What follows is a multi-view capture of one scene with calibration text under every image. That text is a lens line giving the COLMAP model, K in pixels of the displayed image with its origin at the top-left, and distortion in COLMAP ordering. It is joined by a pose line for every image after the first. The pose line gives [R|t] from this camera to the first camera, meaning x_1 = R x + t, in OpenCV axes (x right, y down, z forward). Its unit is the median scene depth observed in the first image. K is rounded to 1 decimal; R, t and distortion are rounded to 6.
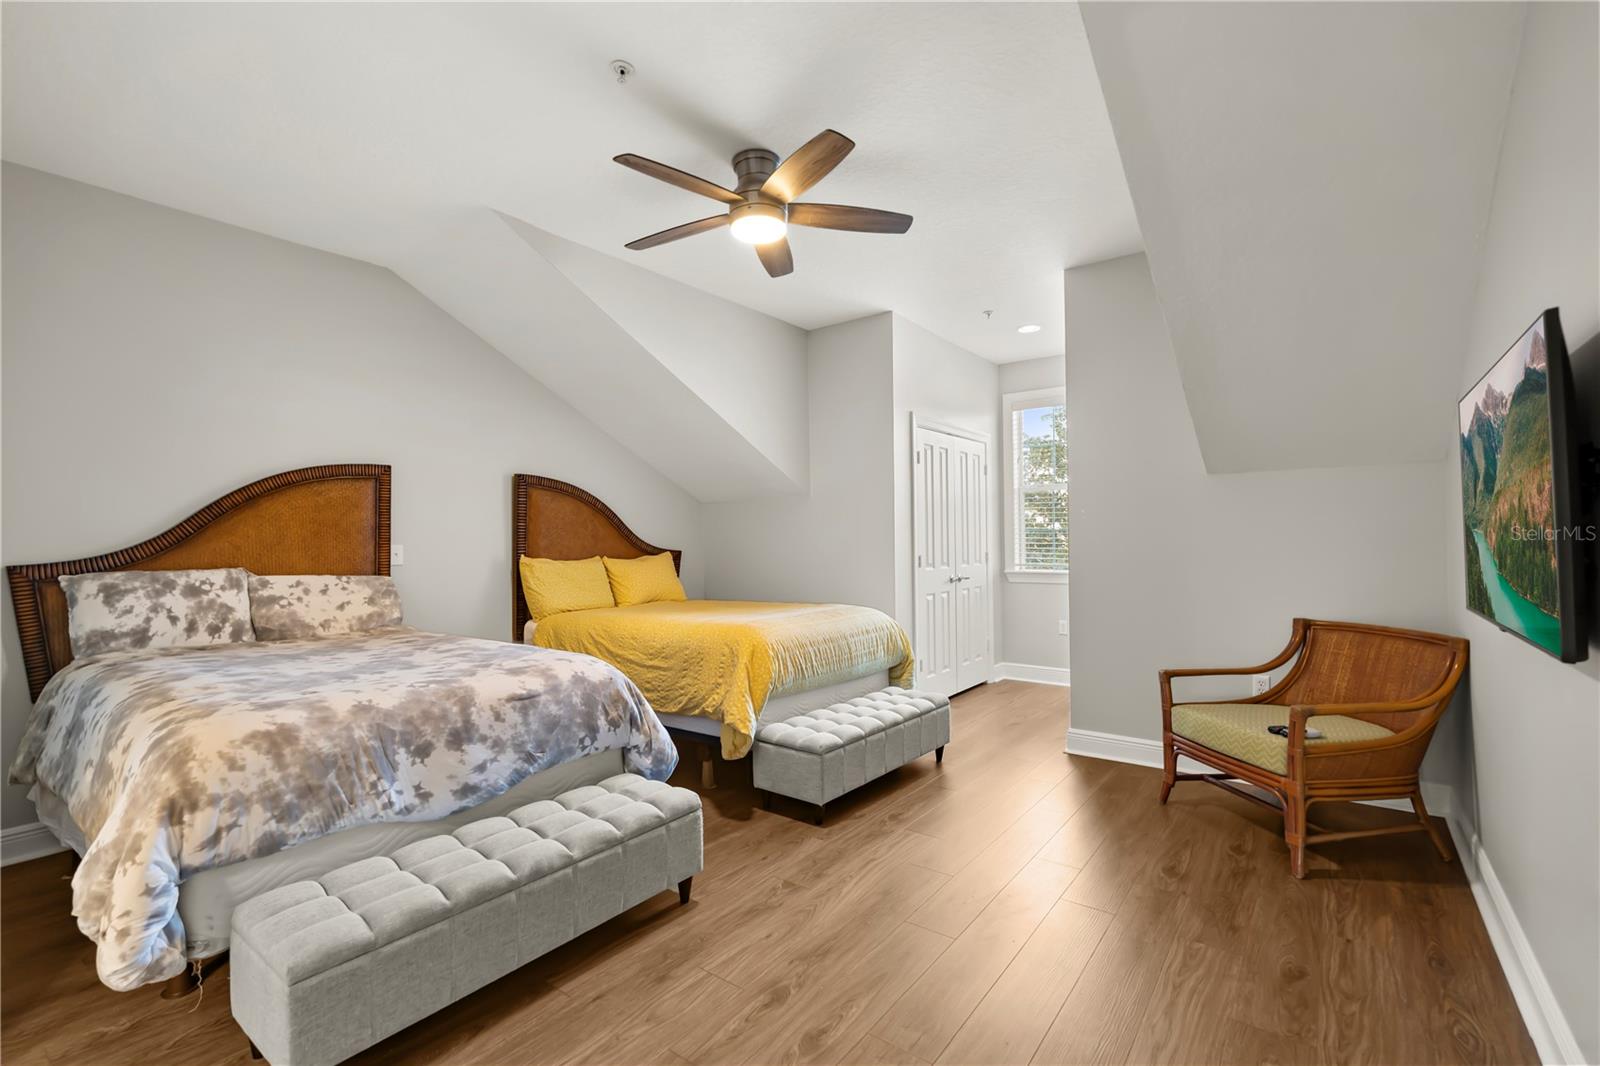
lens RADIAL K [[714.3, 0, 801.6], [0, 714.3, 527.1], [0, 0, 1]] dist [-0.001767, -0.000409]
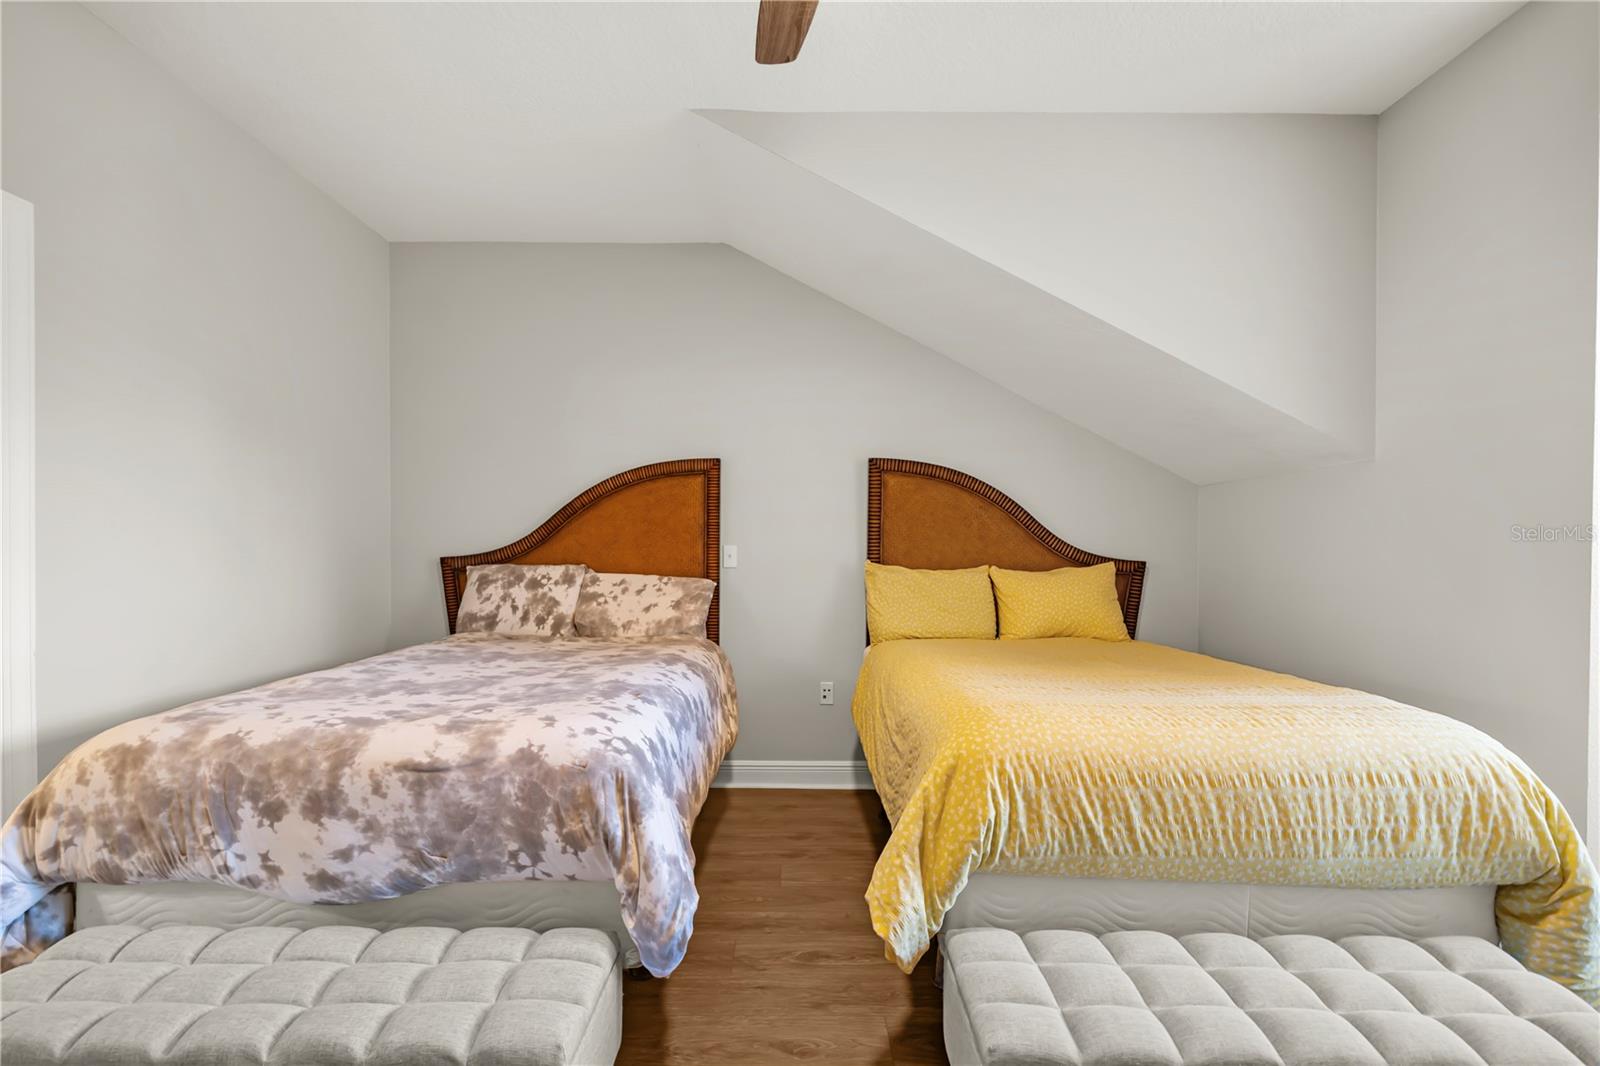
lens RADIAL K [[714.3, 0, 801.6], [0, 714.3, 527.1], [0, 0, 1]] dist [-0.001767, -0.000409]
pose [[0.599043, -0.007664, -0.800680, 0.358275], [0.006028, 0.999969, -0.005061, 0.010623], [0.800694, -0.001795, 0.599071, 0.823294]]
